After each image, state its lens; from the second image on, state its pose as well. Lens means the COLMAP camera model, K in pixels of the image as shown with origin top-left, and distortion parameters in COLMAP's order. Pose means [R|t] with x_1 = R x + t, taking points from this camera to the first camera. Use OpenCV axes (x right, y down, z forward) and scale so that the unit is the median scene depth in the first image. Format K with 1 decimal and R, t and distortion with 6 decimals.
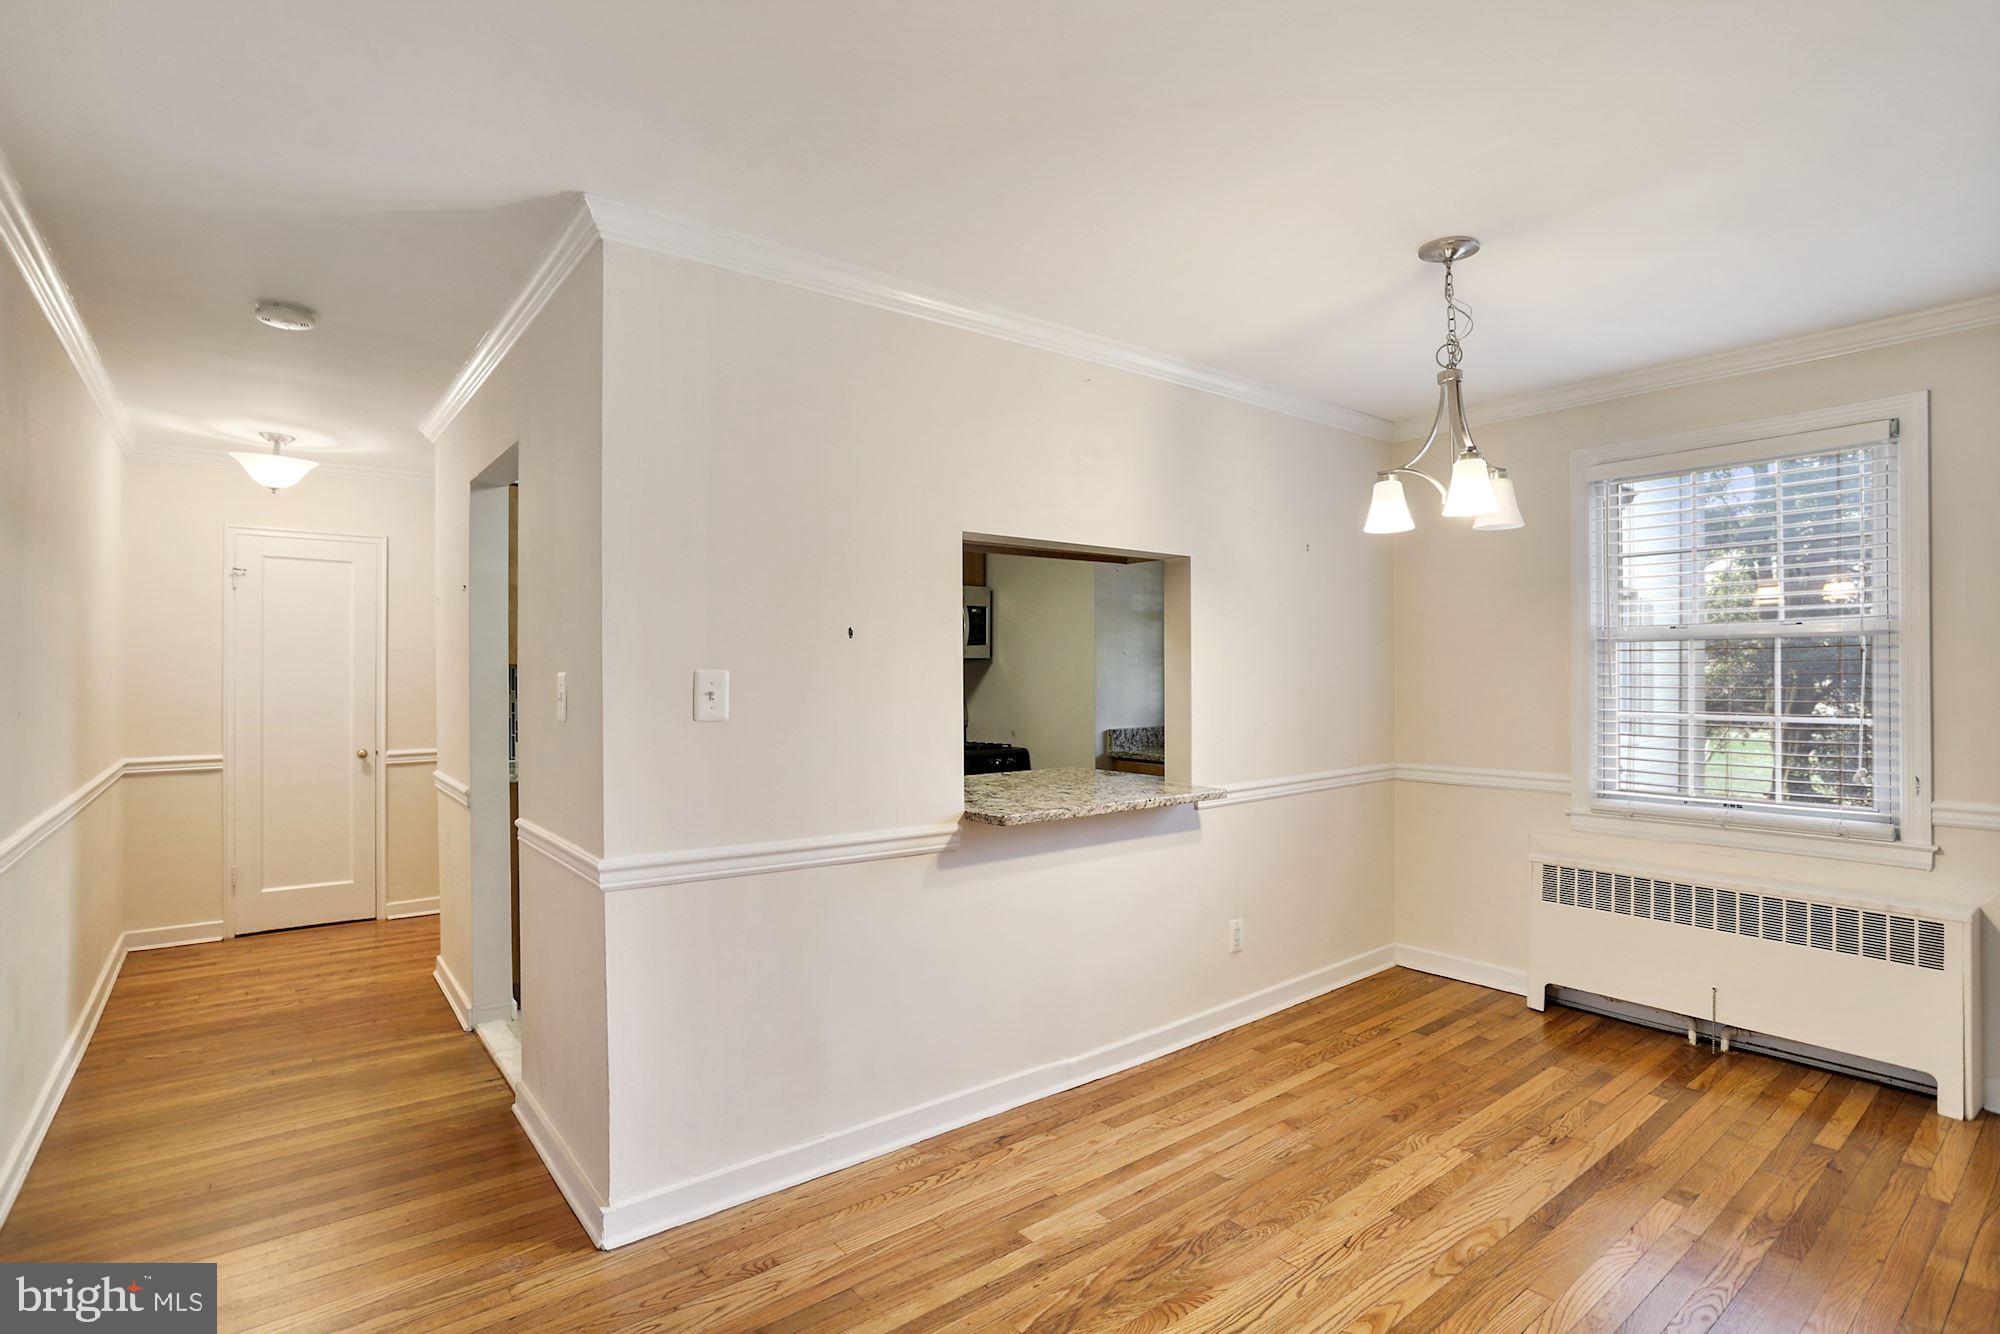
lens RADIAL K [[980.4, 0, 1022.8], [0, 980.4, 677.0], [0, 0, 1]] dist [-0.007902, 0.008890]
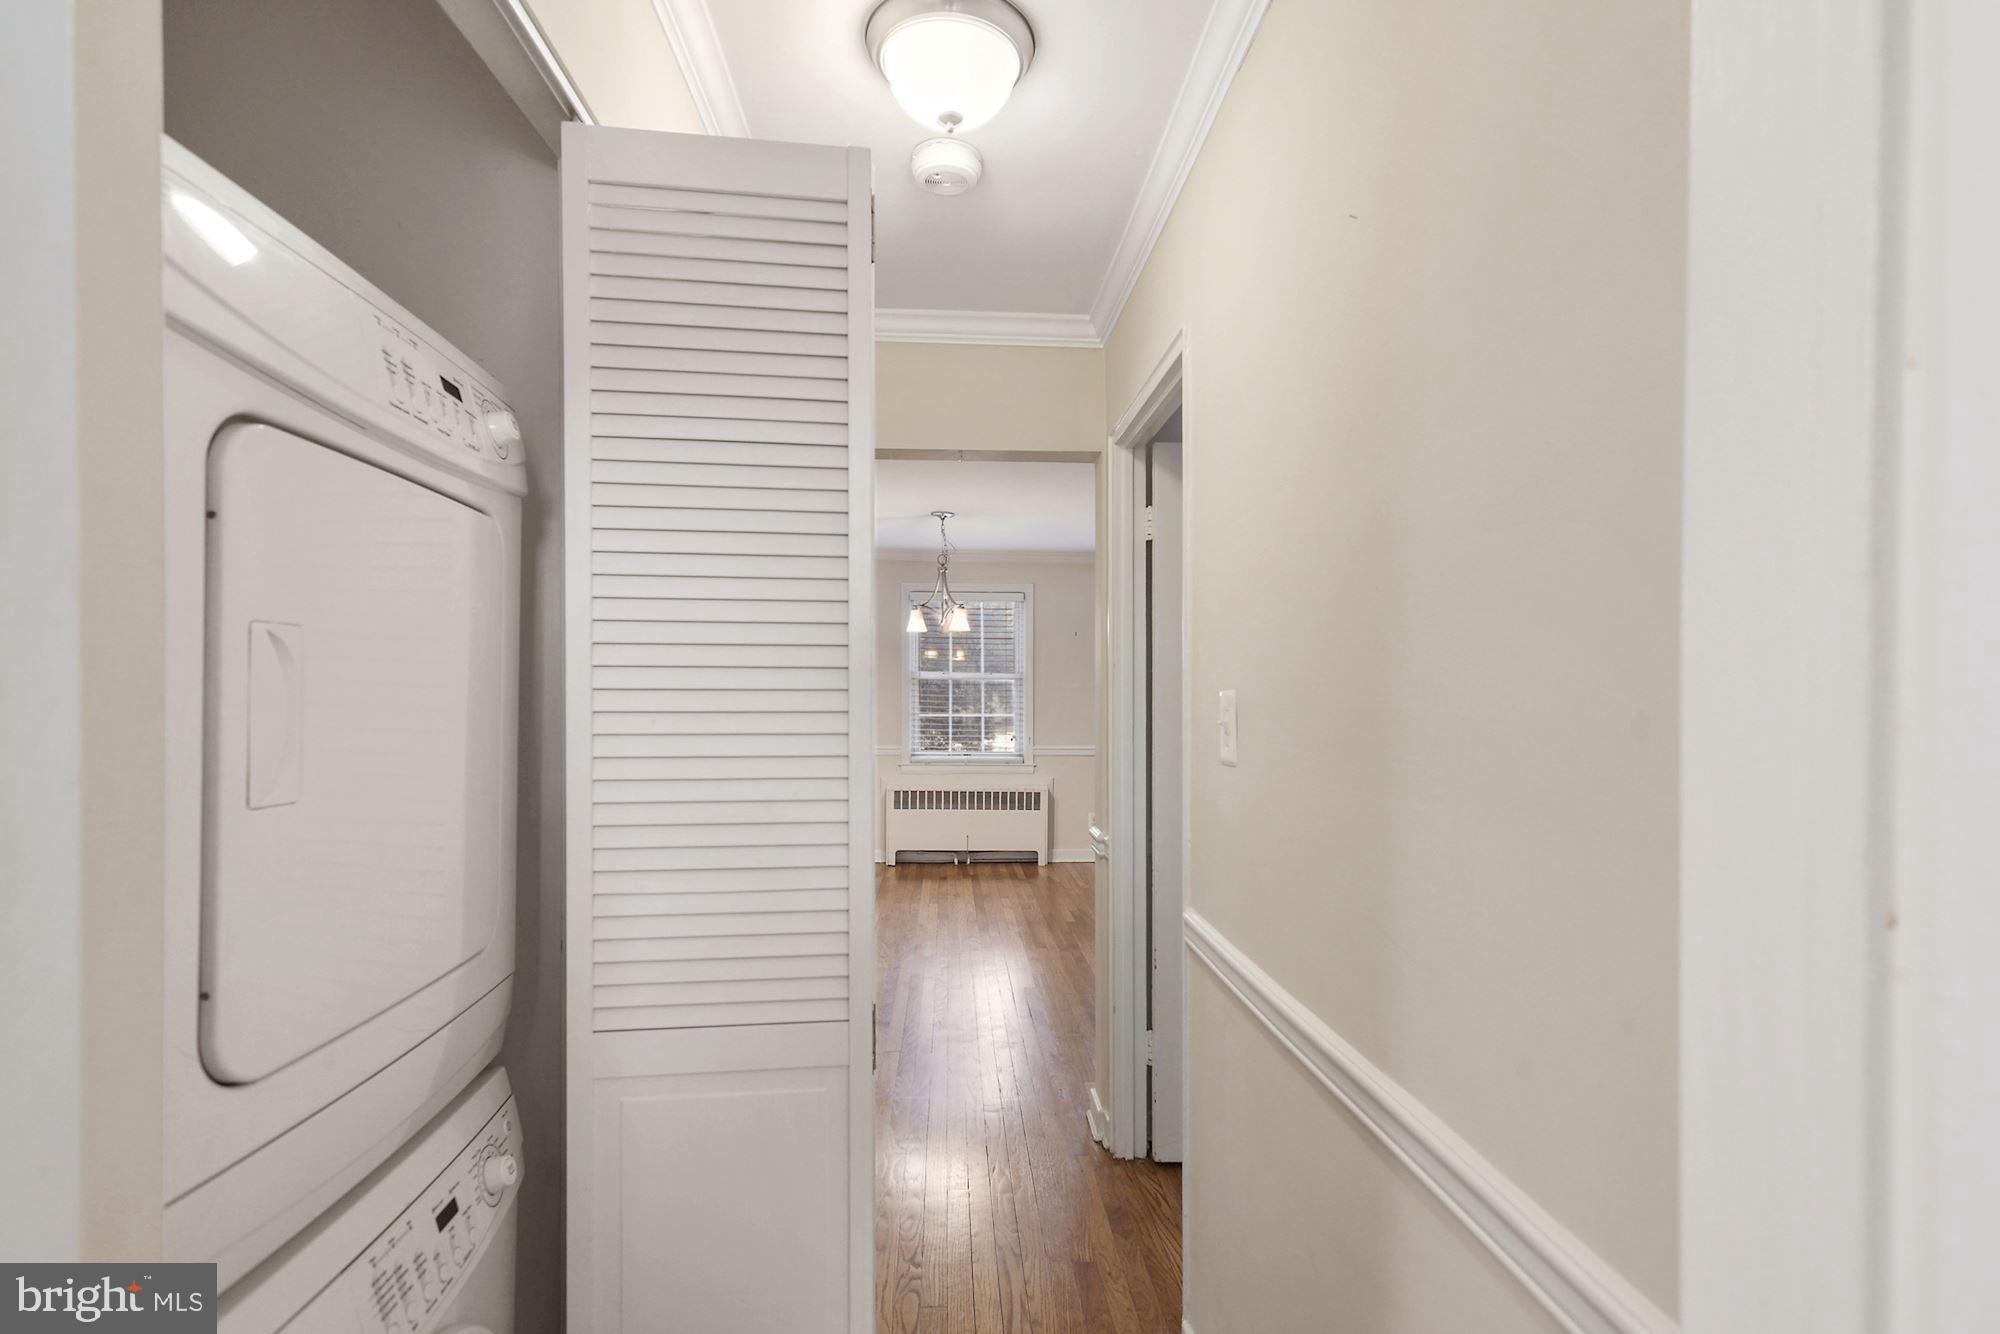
lens RADIAL K [[980.4, 0, 1002.9], [0, 980.4, 682.1], [0, 0, 1]] dist [-0.007902, 0.008890]
pose [[0.571911, 0.009556, 0.820260, -1.172170], [-0.008751, 0.999946, -0.005548, -0.023011], [-0.820269, -0.004005, 0.571964, -0.375449]]
